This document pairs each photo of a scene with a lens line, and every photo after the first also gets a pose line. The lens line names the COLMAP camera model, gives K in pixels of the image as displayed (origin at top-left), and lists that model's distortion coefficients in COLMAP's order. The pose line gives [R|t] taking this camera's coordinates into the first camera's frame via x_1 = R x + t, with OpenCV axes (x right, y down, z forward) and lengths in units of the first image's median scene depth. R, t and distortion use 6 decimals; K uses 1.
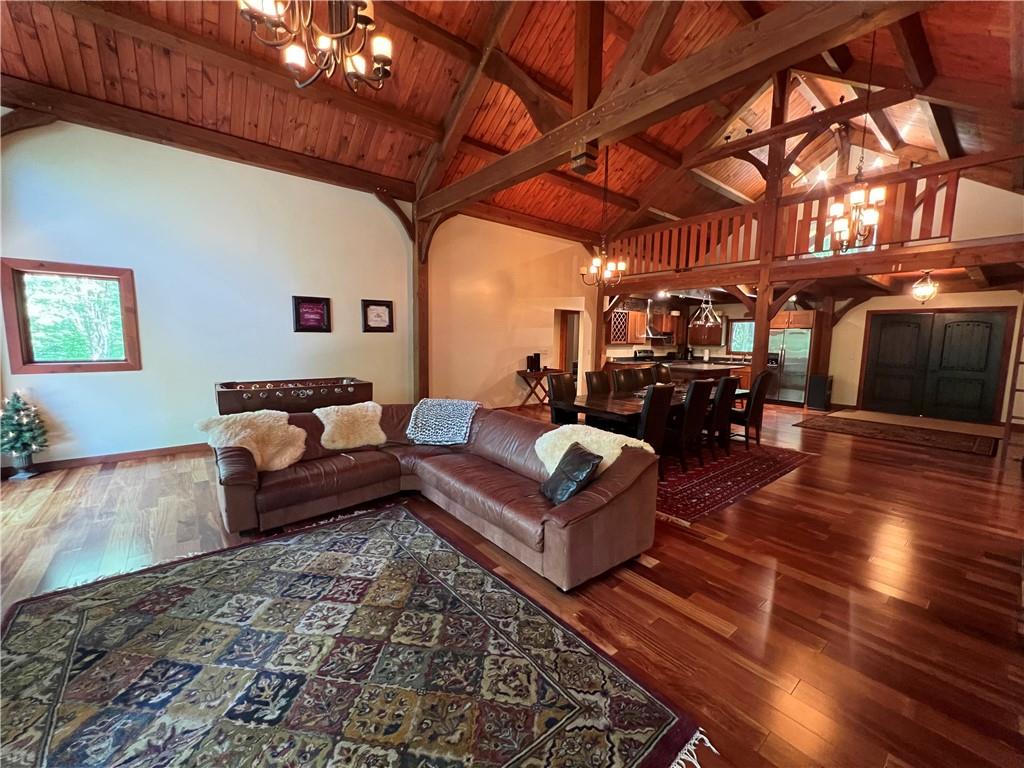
lens RADIAL K [[409.5, 0, 510.2], [0, 409.5, 381.6], [0, 0, 1]] dist [-0.001649, 0.000412]
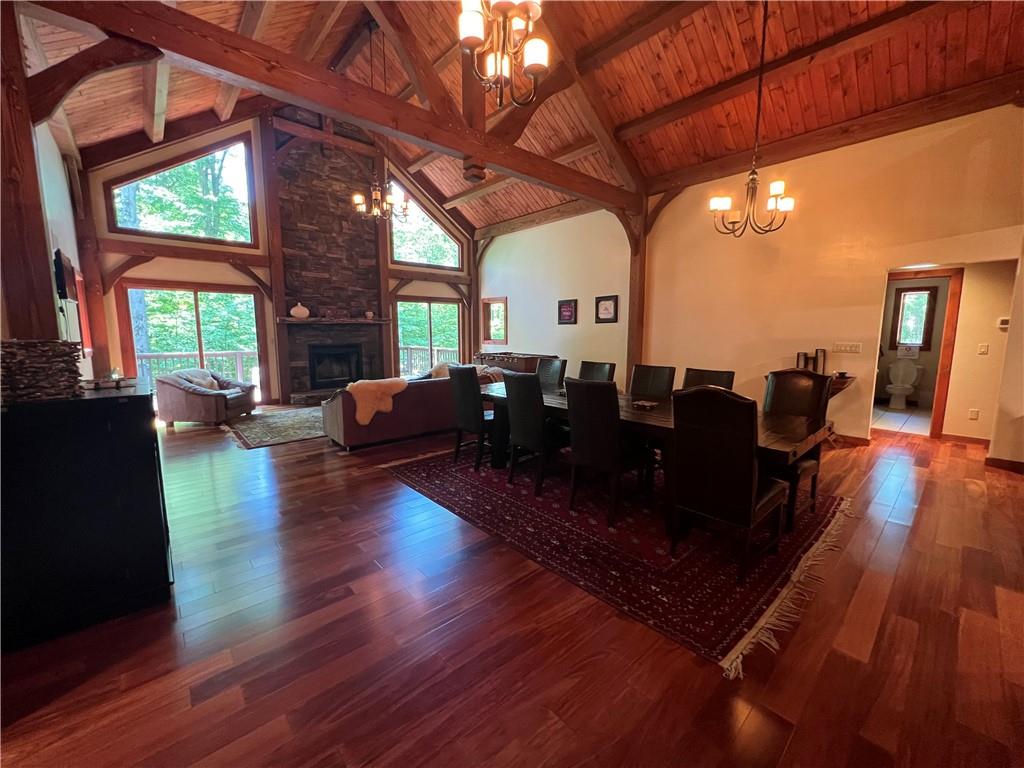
lens RADIAL K [[409.5, 0, 510.2], [0, 409.5, 381.6], [0, 0, 1]] dist [-0.001649, 0.000412]
pose [[0.046498, 0.110315, -0.992808, 0.654457], [-0.109280, 0.988480, 0.104716, -0.034485], [0.992923, 0.103625, 0.058017, 0.504696]]
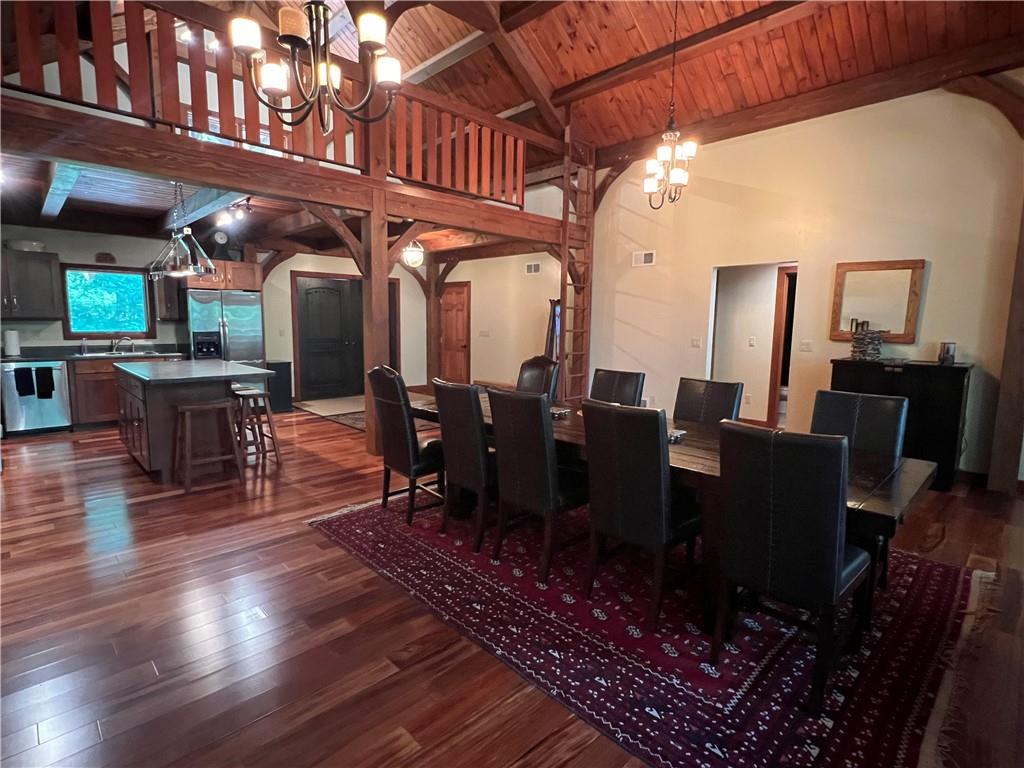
lens RADIAL K [[512.5, 0, 507.3], [0, 512.5, 389.1], [0, 0, 1]] dist [0.004948, 0.000428]
pose [[-0.088166, -0.151609, 0.984501, -0.131409], [0.094099, 0.982662, 0.159753, -0.075039], [-0.991651, 0.106725, -0.072371, 0.724097]]
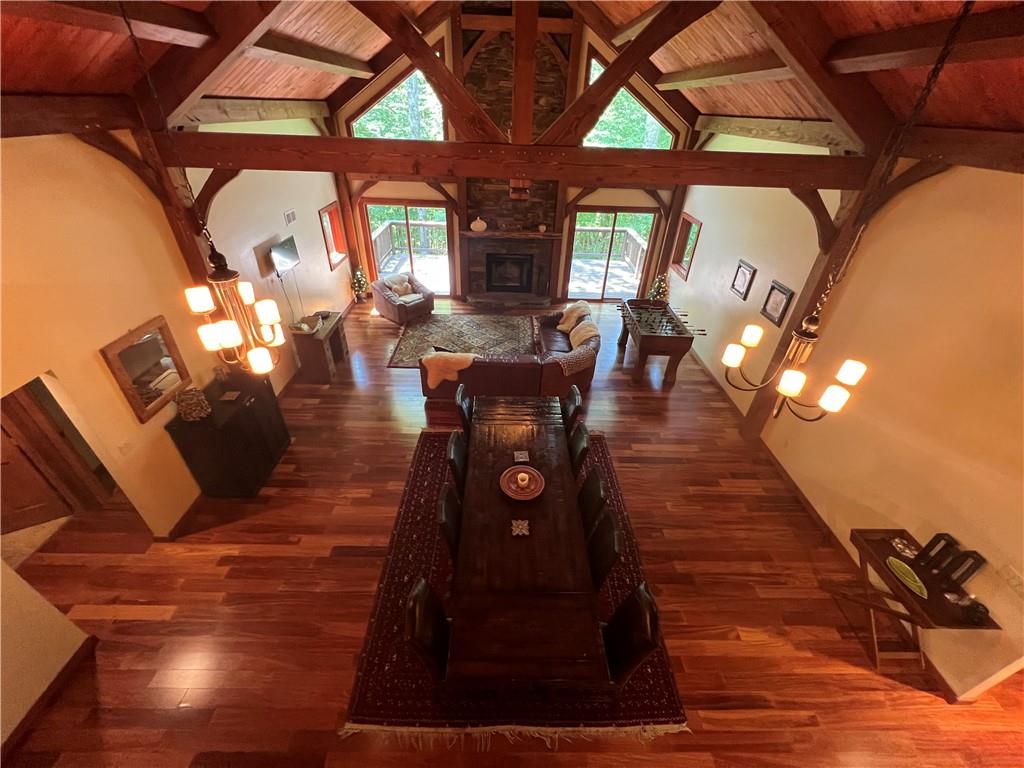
lens RADIAL K [[409.5, 0, 510.2], [0, 409.5, 381.6], [0, 0, 1]] dist [-0.001649, 0.000412]
pose [[-0.623306, 0.406600, -0.667956, 0.501778], [-0.127142, 0.790127, 0.599611, -0.355249], [0.771573, 0.458667, -0.440795, 0.765181]]
